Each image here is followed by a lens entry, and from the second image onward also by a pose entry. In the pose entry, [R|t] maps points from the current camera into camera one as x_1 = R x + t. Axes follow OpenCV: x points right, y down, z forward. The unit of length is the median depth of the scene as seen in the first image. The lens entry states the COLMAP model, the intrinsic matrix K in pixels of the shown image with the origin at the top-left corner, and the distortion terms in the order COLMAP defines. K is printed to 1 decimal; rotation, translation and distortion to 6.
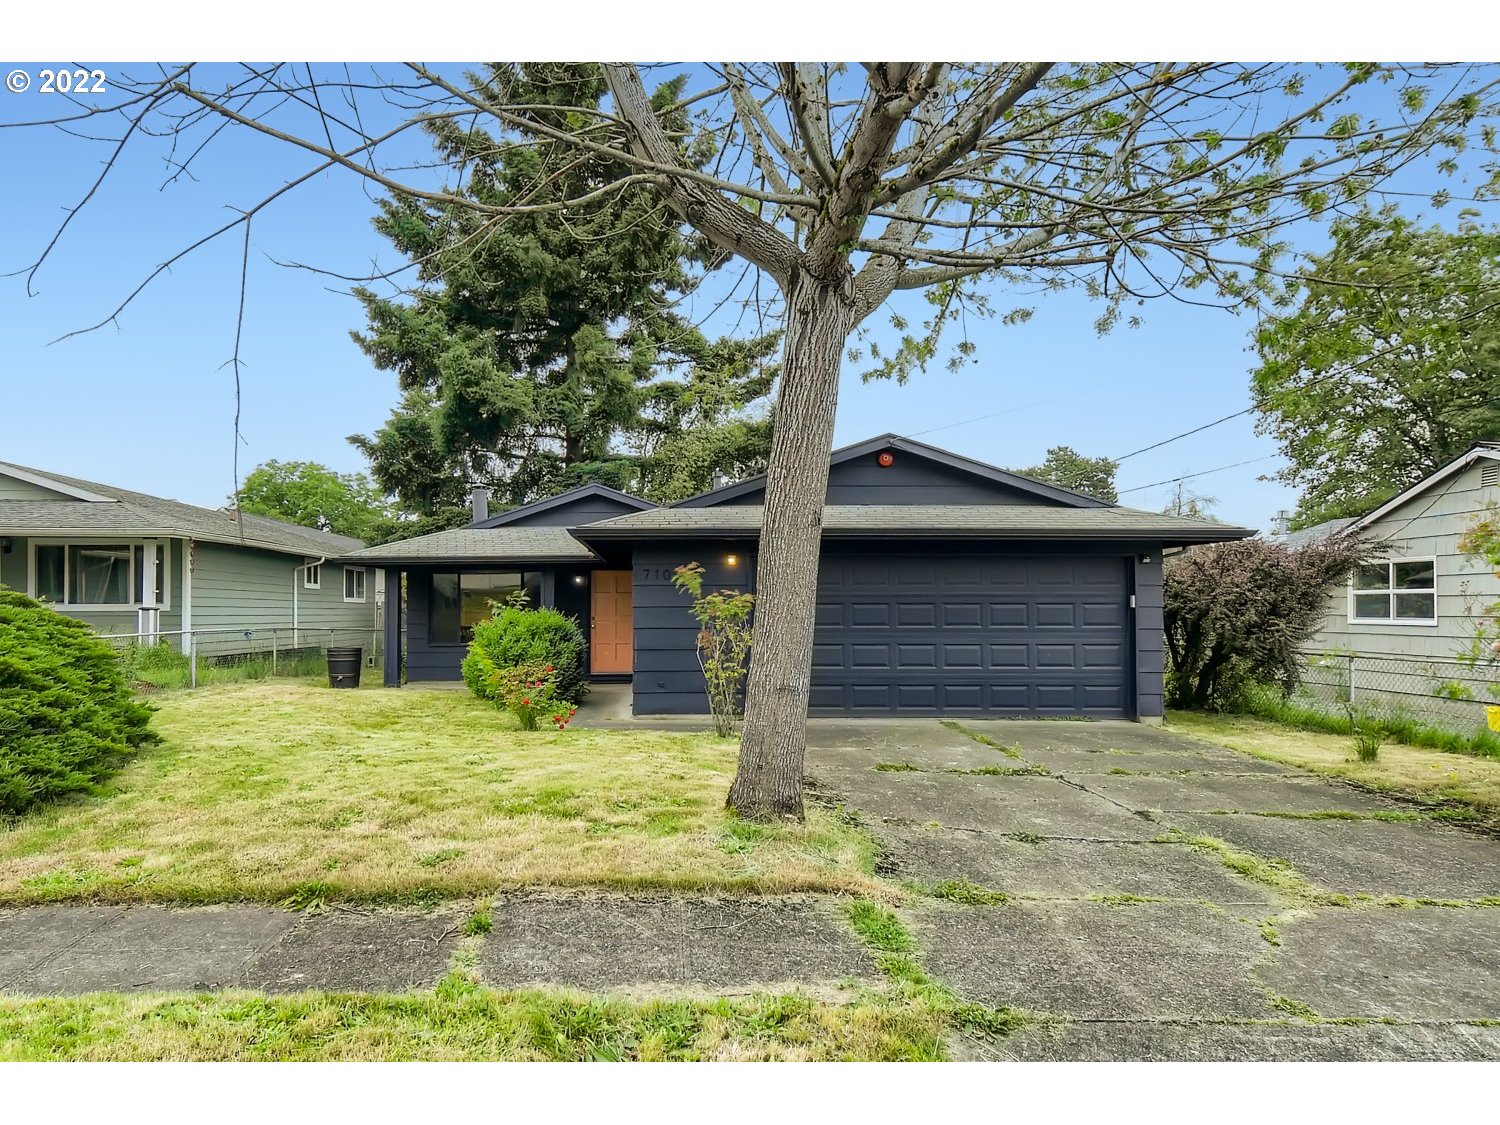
lens RADIAL K [[1030.9, 0, 748.8], [0, 1030.9, 581.3], [0, 0, 1]] dist [0.048000, -0.000627]
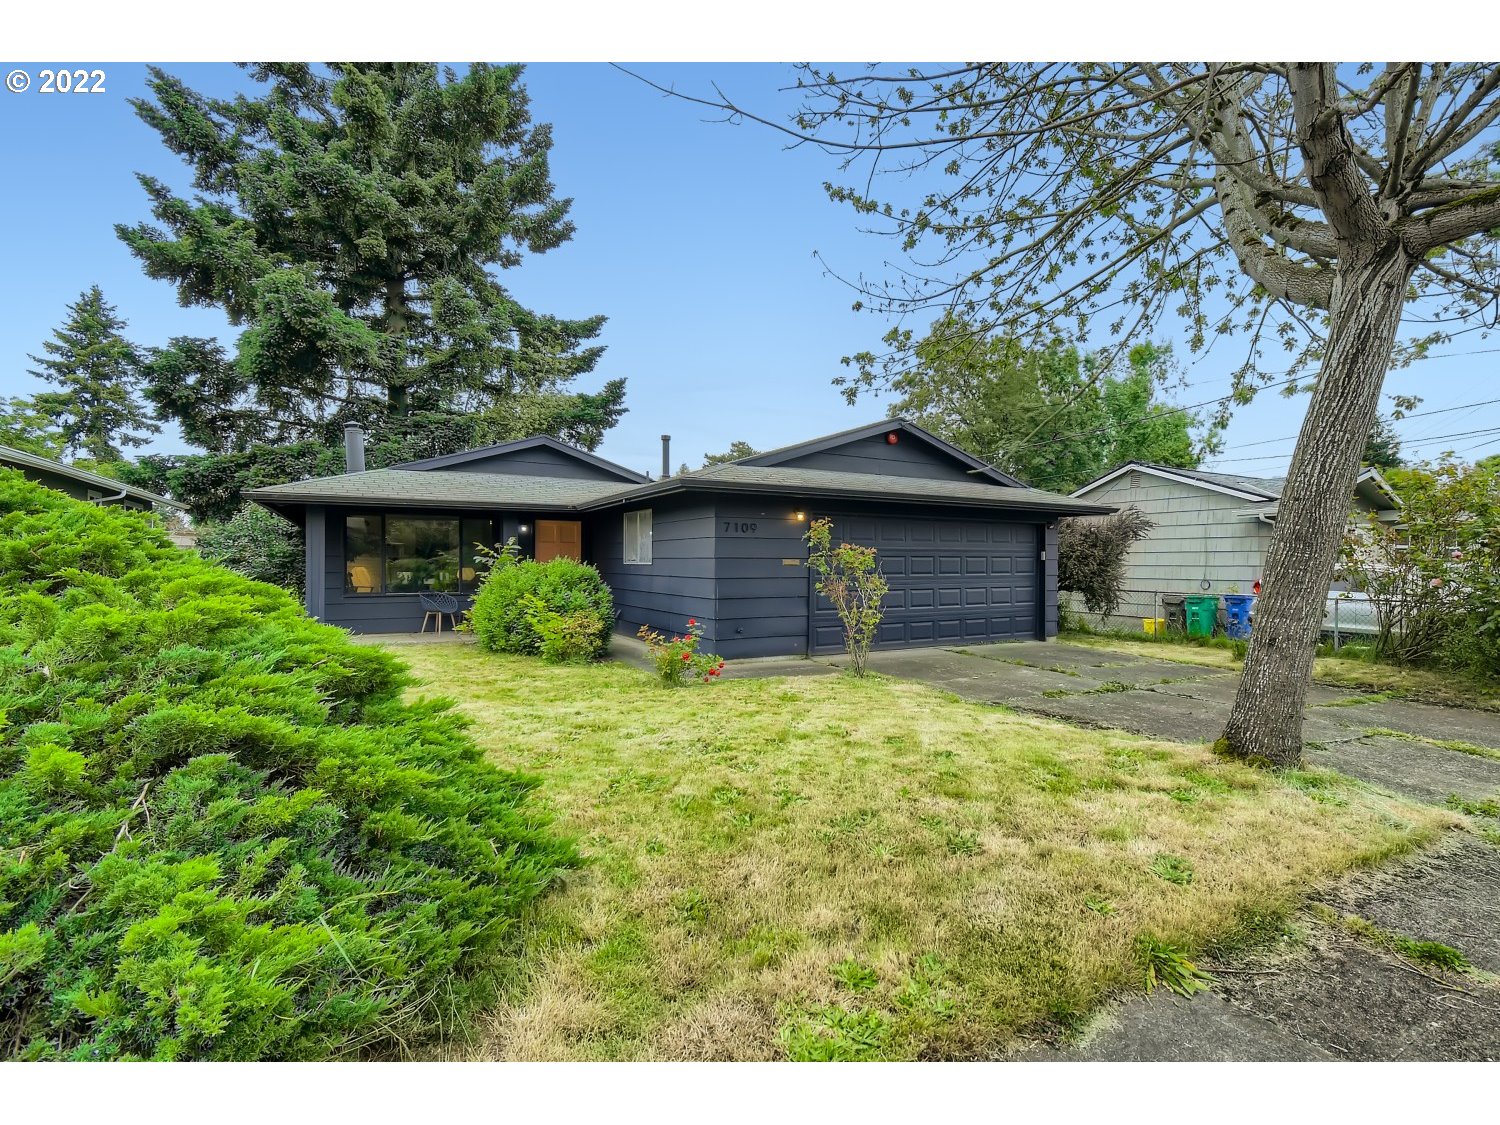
lens RADIAL K [[723.5, 0, 750.0], [0, 723.5, 562.5], [0, 0, 1]] dist [0.061496, -0.036064]
pose [[0.849084, 0.002280, 0.528253, -0.269391], [-0.022178, 0.999263, 0.031335, 0.003516], [-0.527792, -0.038322, 0.848509, 0.207541]]
